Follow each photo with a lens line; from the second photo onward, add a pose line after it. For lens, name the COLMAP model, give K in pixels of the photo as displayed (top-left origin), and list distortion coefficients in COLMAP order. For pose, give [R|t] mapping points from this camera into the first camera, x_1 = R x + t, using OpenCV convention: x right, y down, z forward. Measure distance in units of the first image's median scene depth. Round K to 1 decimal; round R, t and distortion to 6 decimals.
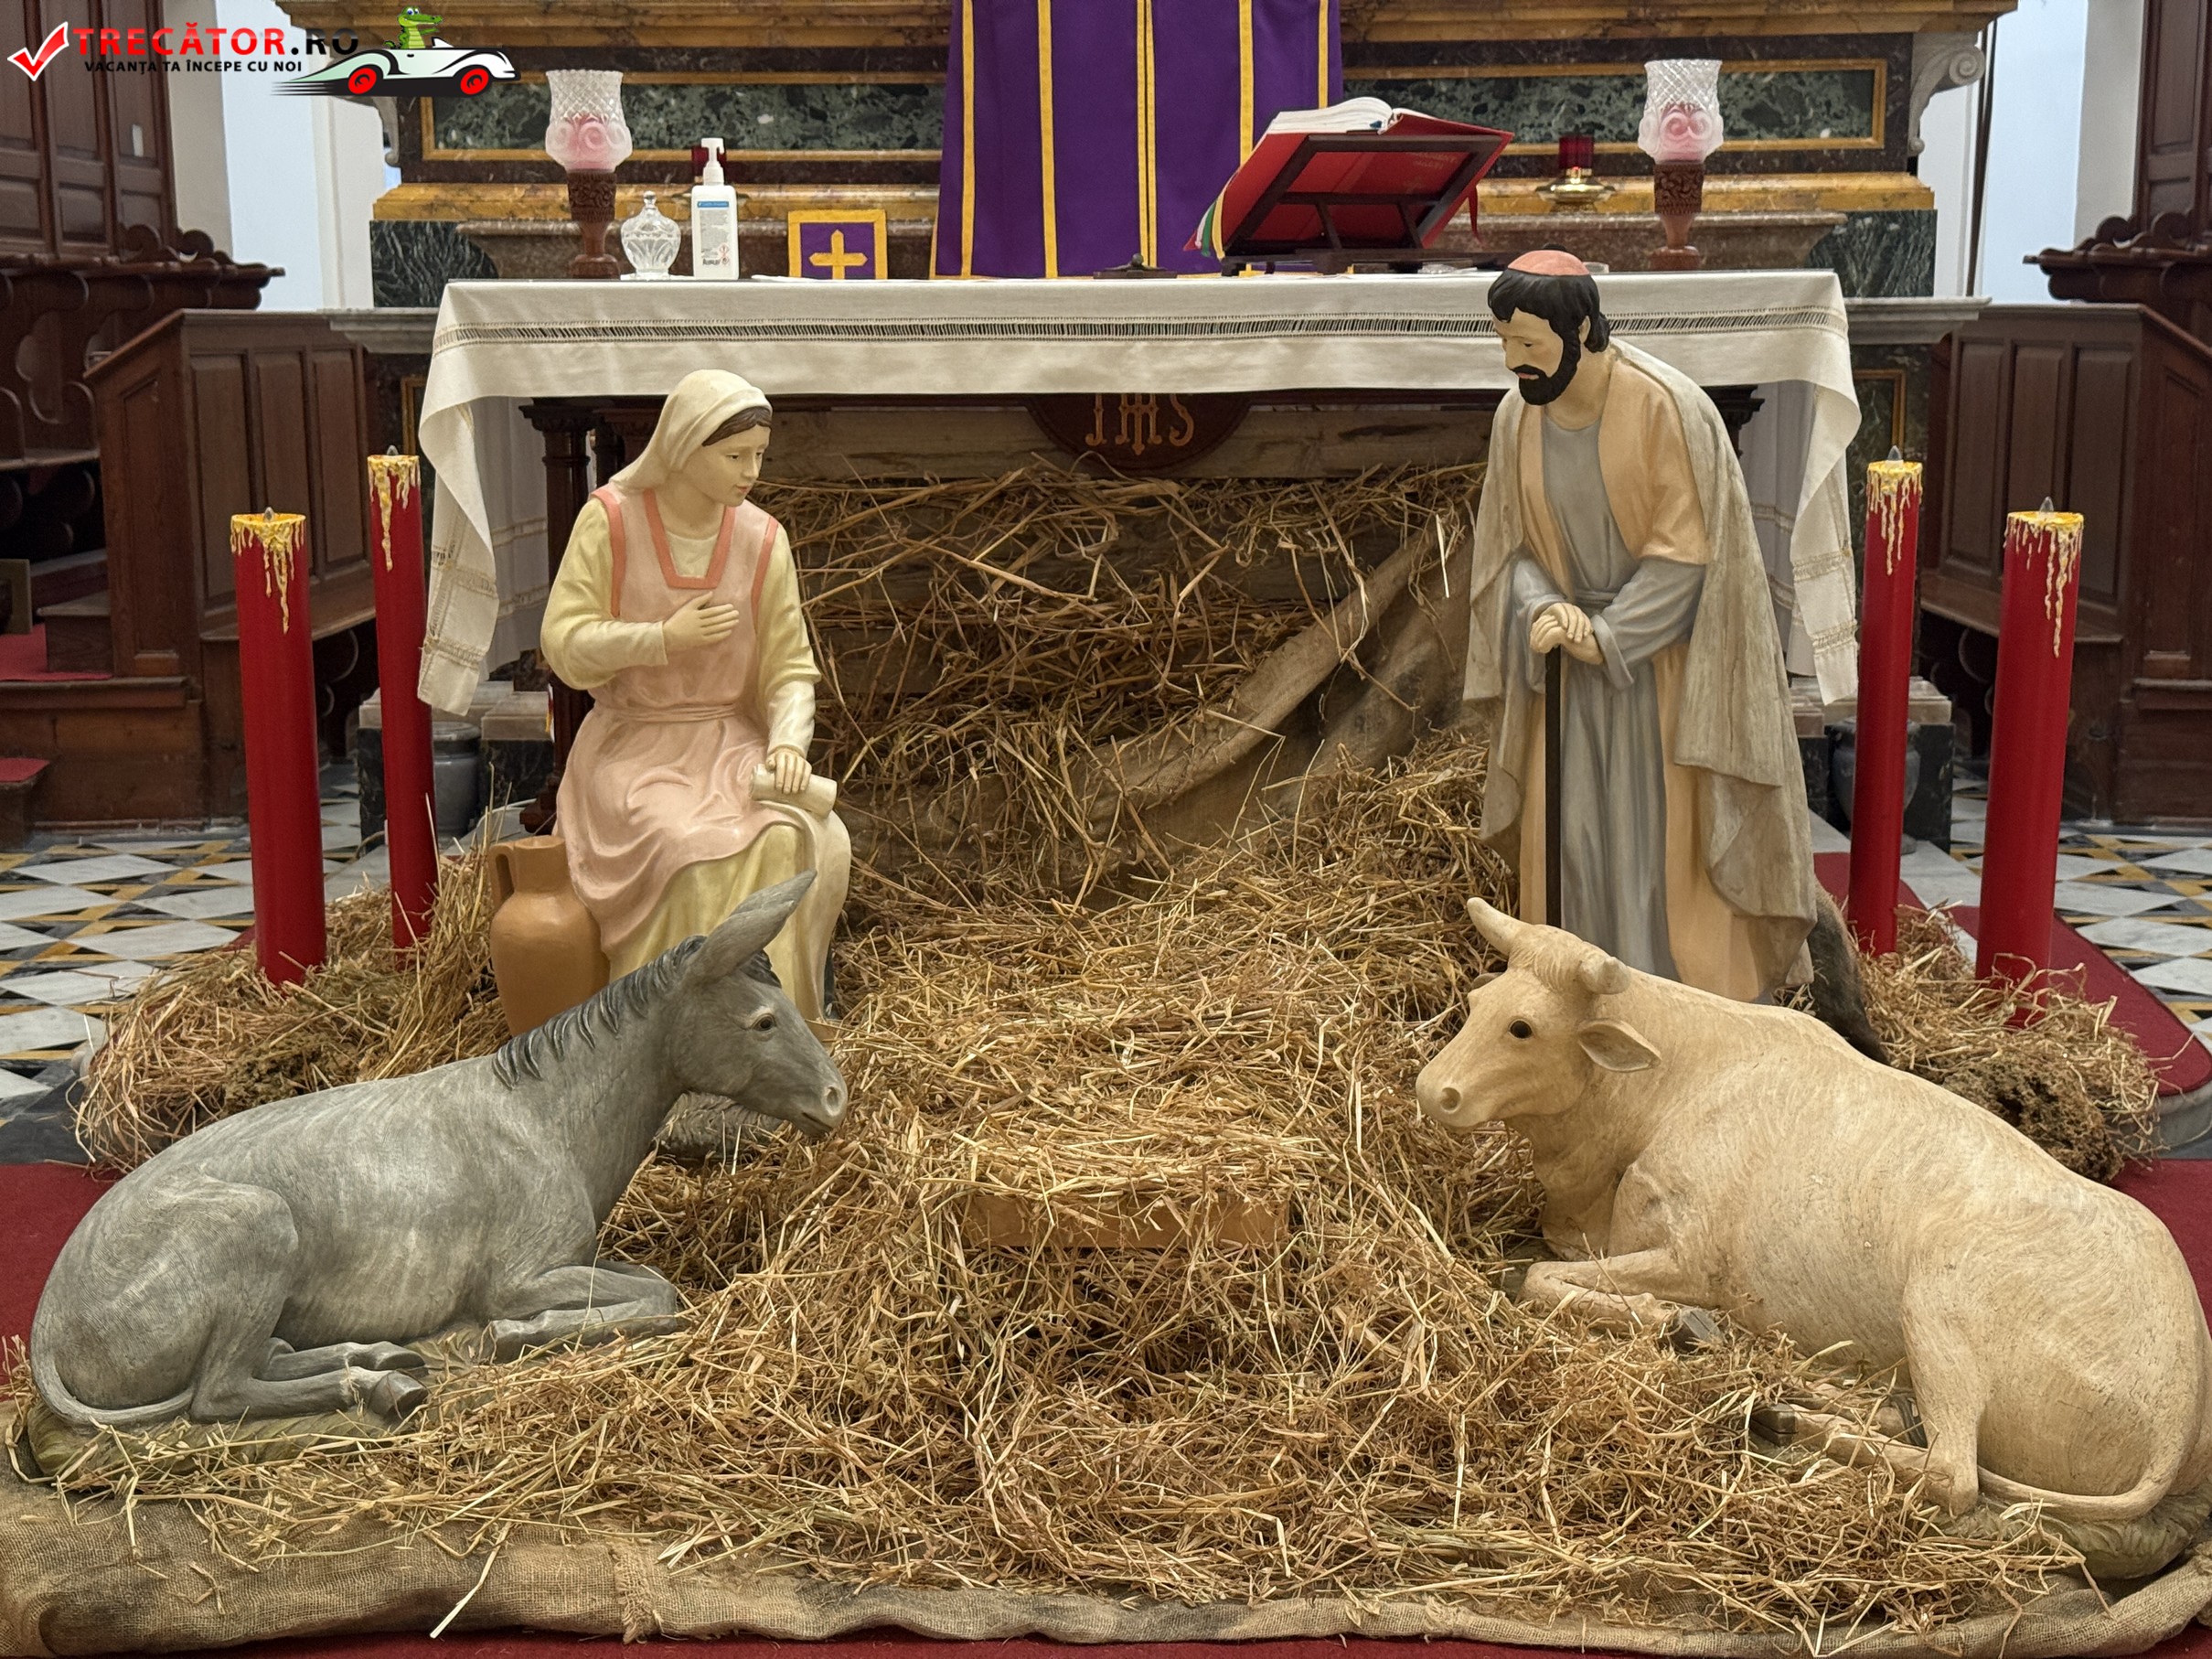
lens RADIAL K [[3116.9, 0, 1101.6], [0, 3116.9, 838.7], [0, 0, 1]] dist [0.204908, -0.461266]
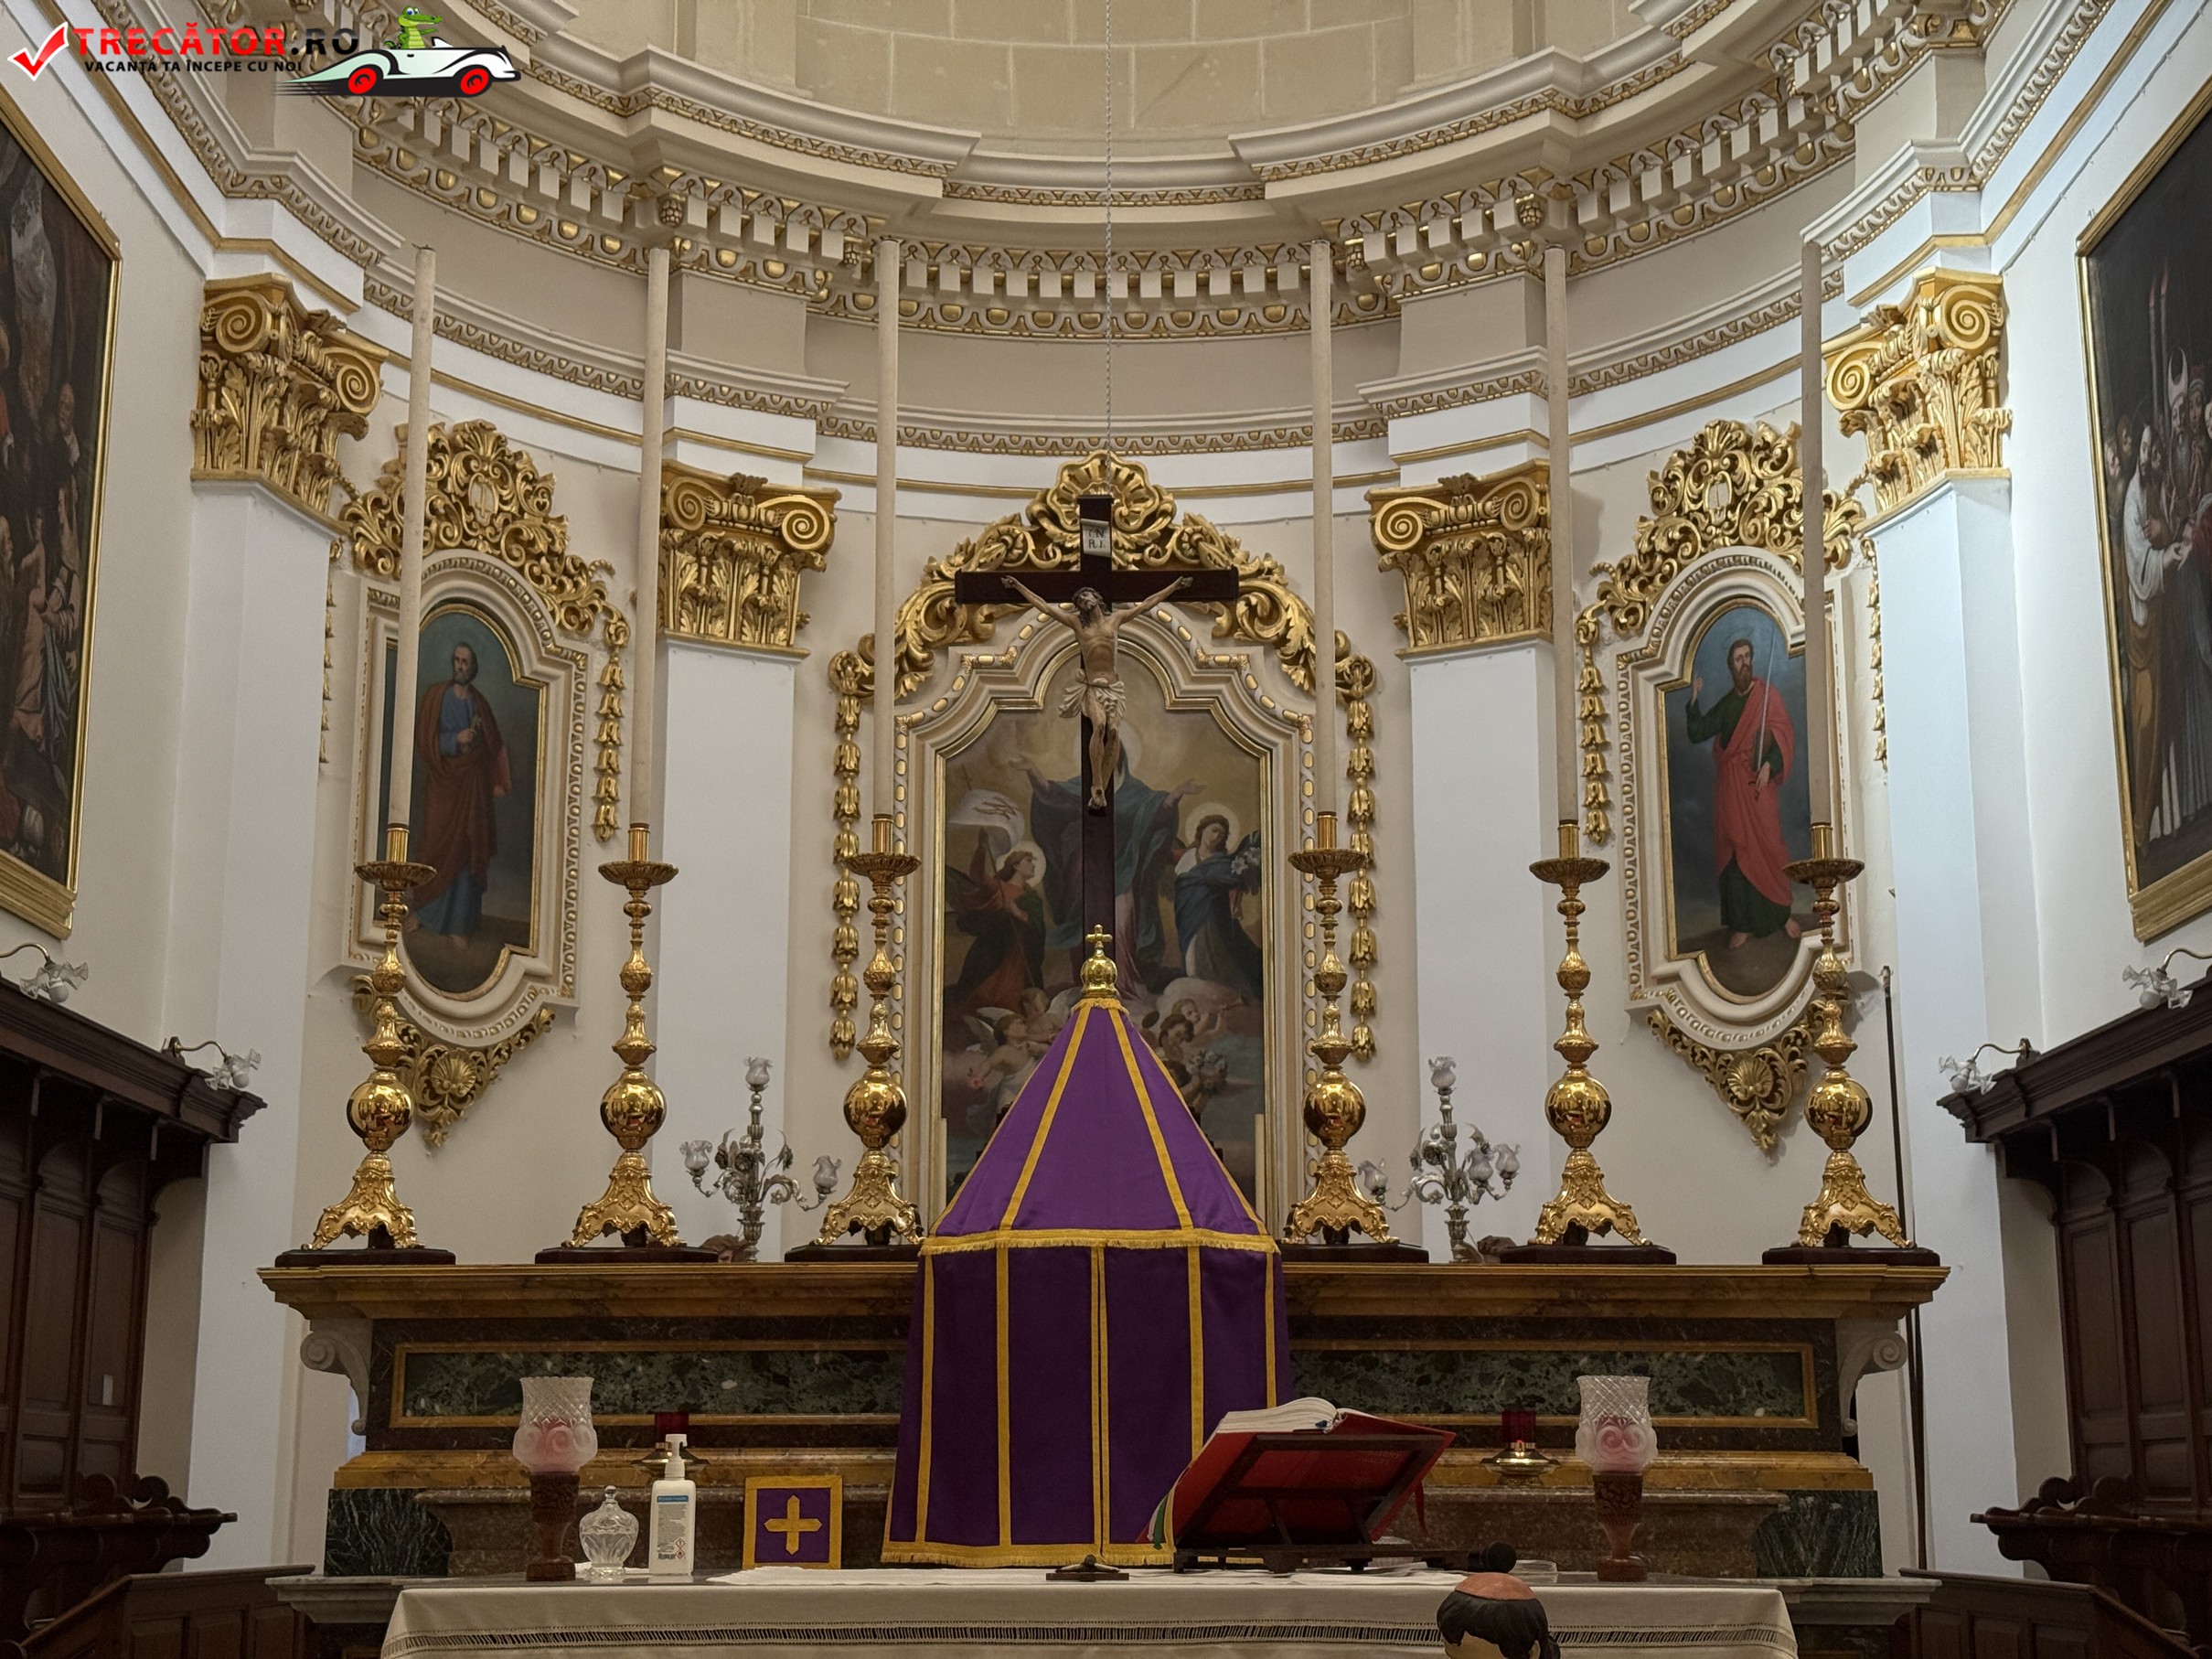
lens RADIAL K [[3103.1, 0, 1094.8], [0, 3103.1, 836.7], [0, 0, 1]] dist [0.205074, -0.408752]
pose [[0.999908, 0.008486, 0.010538, 0.000235], [-0.003984, 0.929002, -0.370052, -0.017698], [-0.012930, 0.369976, 0.928951, -0.015262]]
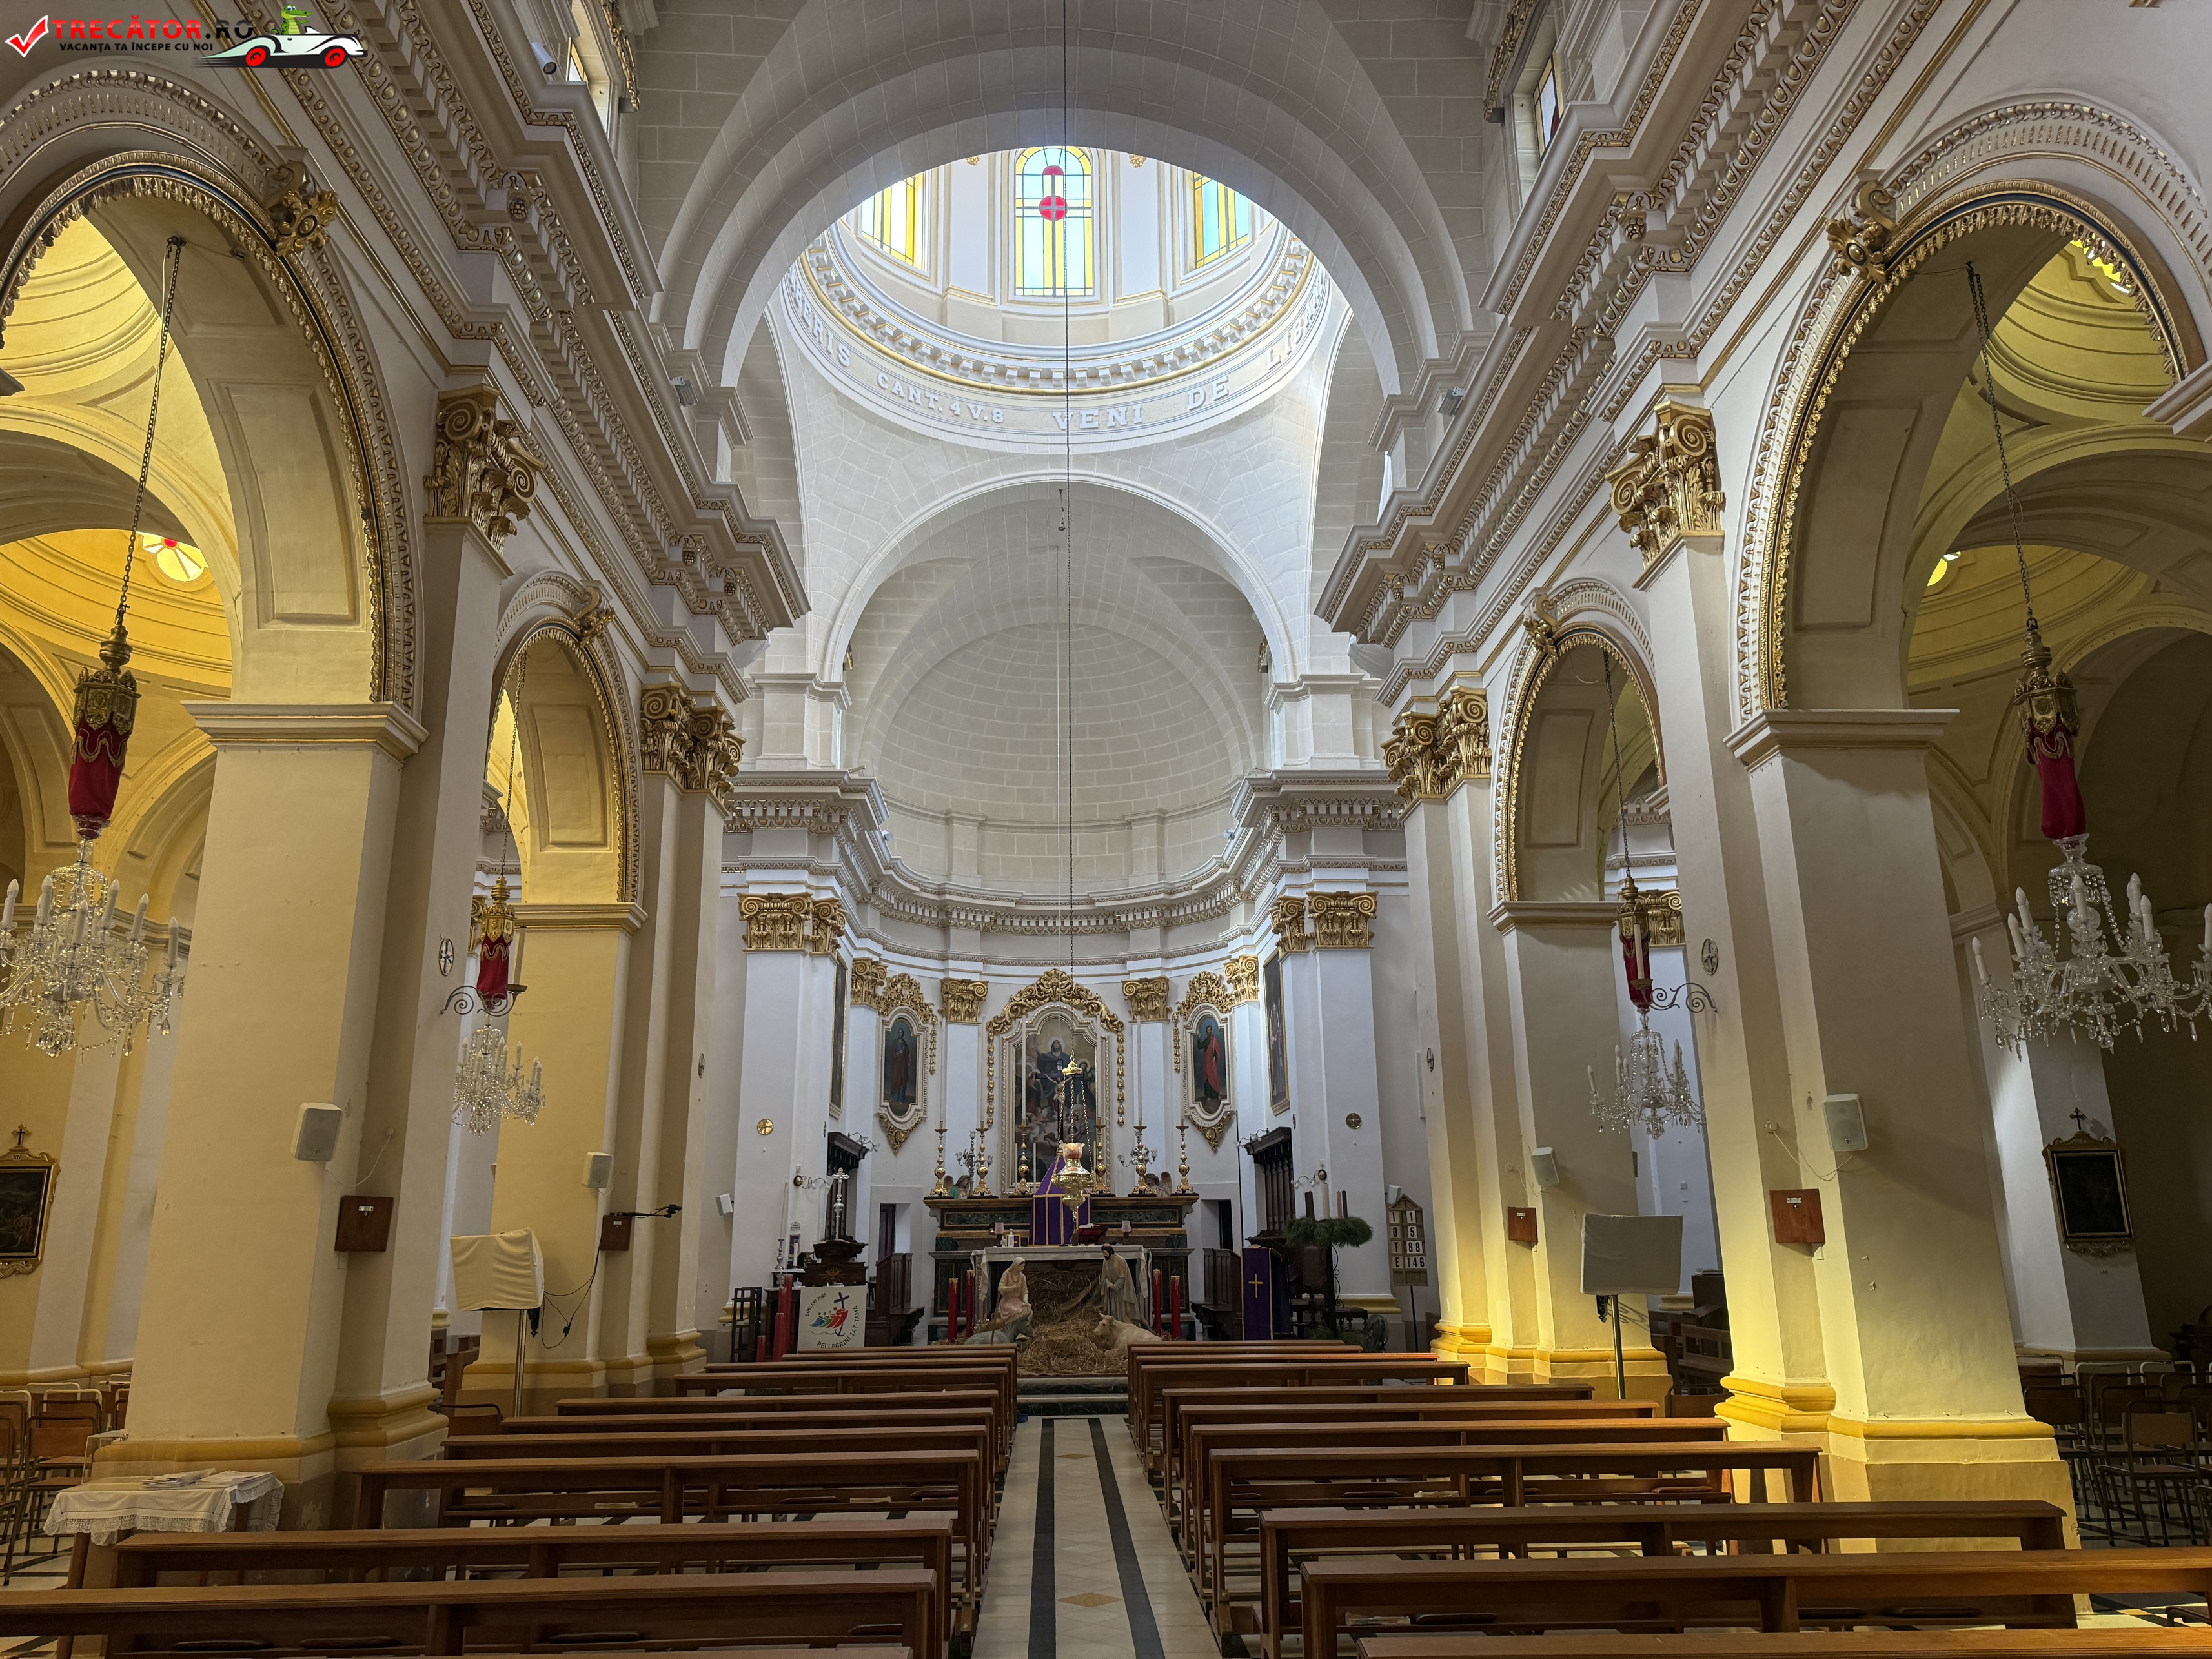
lens RADIAL K [[1559.0, 0, 1104.8], [0, 1559.0, 804.7], [0, 0, 1]] dist [0.069919, -0.102386]
pose [[0.998443, 0.006871, 0.055362, -0.079157], [0.017478, 0.903892, -0.427403, 0.366098], [-0.052978, 0.427705, 0.902365, -2.202735]]
